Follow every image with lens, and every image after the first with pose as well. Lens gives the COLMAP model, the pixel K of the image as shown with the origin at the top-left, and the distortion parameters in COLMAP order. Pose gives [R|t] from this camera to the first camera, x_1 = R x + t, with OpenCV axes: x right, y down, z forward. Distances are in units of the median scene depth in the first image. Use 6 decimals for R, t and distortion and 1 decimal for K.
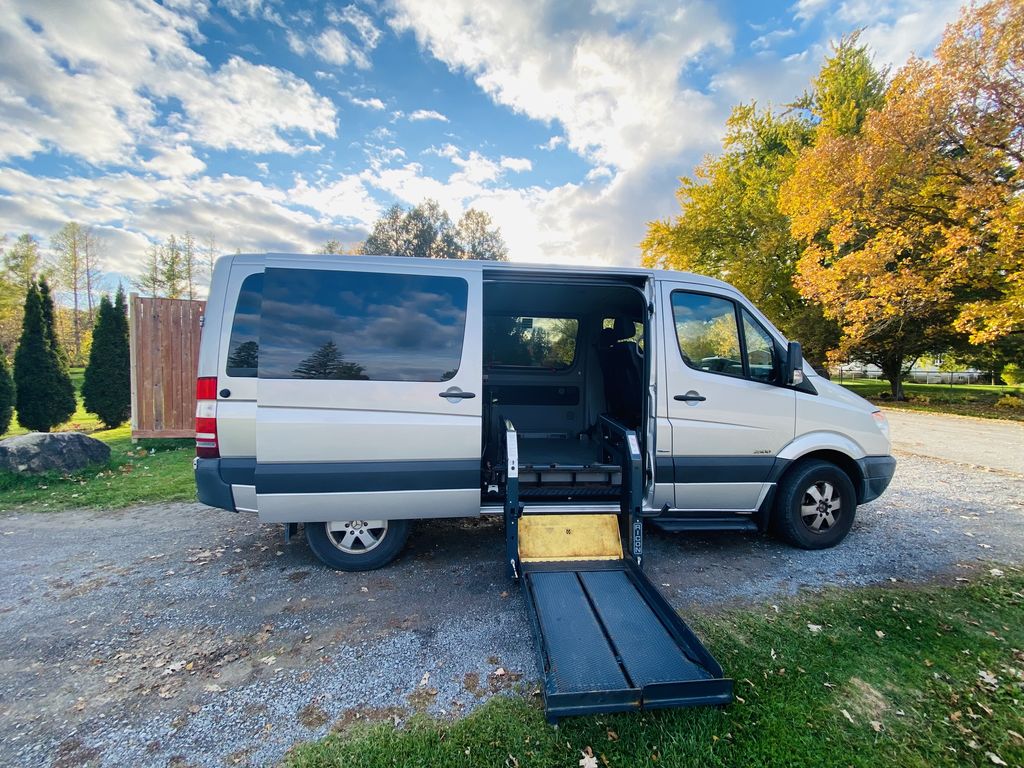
lens RADIAL K [[411.4, 0, 516.8], [0, 411.4, 383.1], [0, 0, 1]] dist [0.024630, -0.021262]
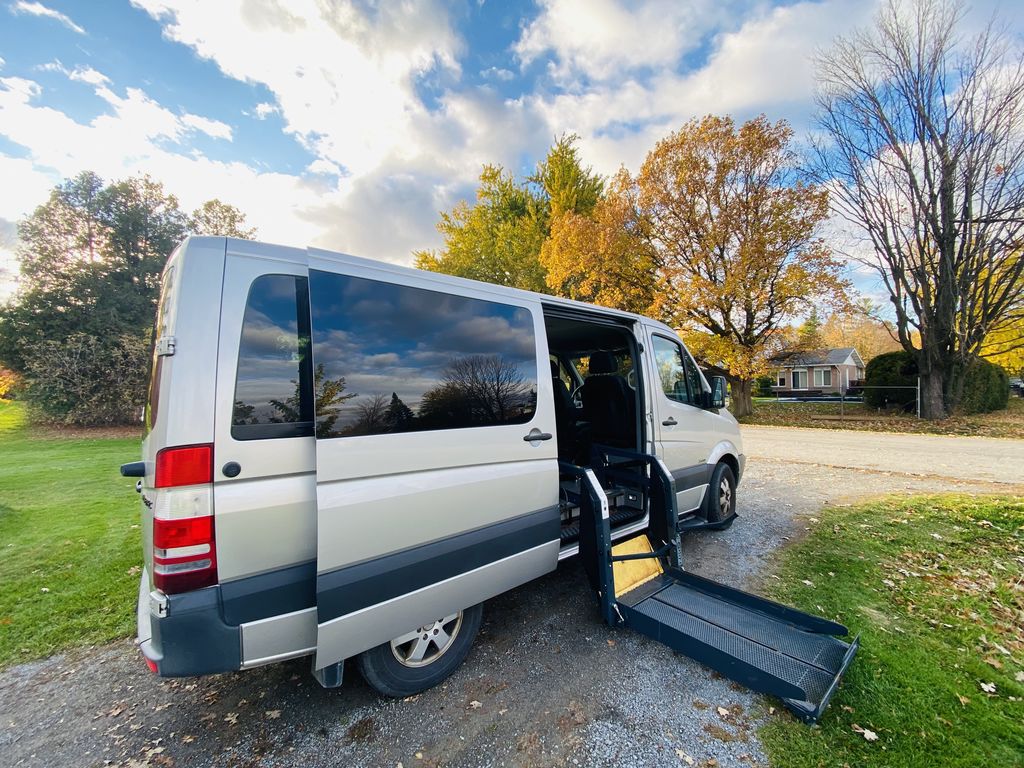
lens RADIAL K [[411.4, 0, 516.8], [0, 411.4, 383.1], [0, 0, 1]] dist [0.024630, -0.021262]
pose [[0.826412, -0.013516, 0.562903, -0.671489], [0.045252, 0.998072, -0.042471, -0.052912], [-0.561244, 0.060571, 0.825431, 0.267608]]
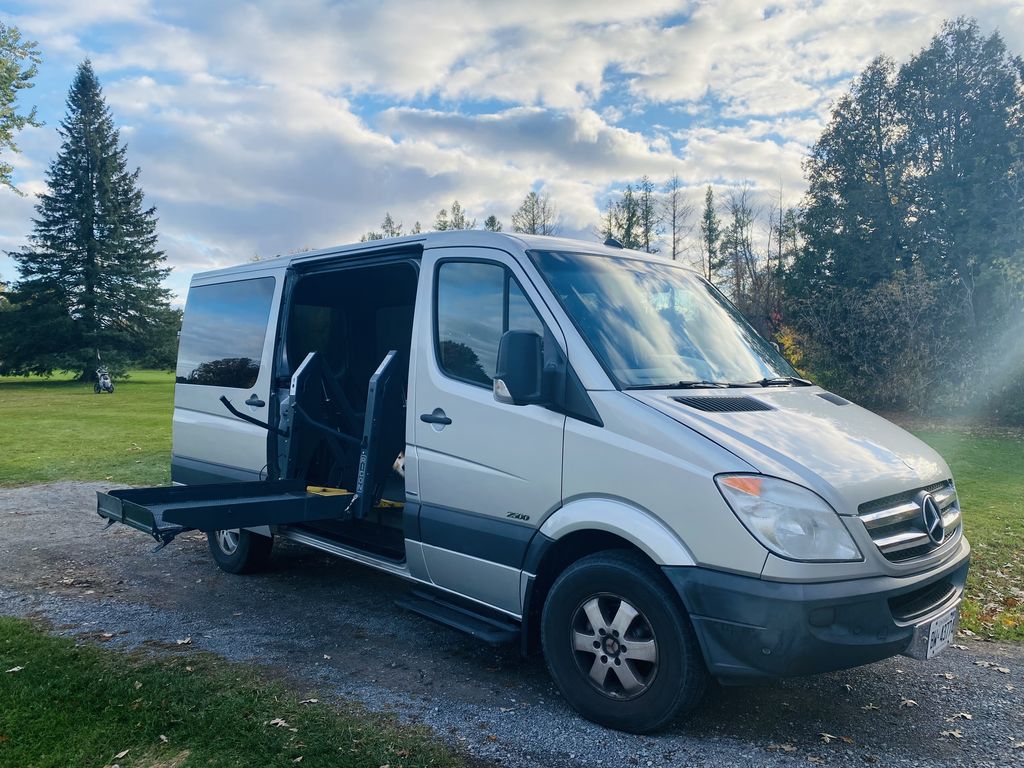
lens RADIAL K [[780.2, 0, 512.0], [0, 780.2, 384.0], [0, 0, 1]] dist [0.004919, 0.007472]
pose [[0.625235, 0.008608, -0.780389, 1.584639], [-0.026421, 0.999599, -0.010142, -0.012064], [0.779989, 0.026960, 0.625212, 0.328020]]
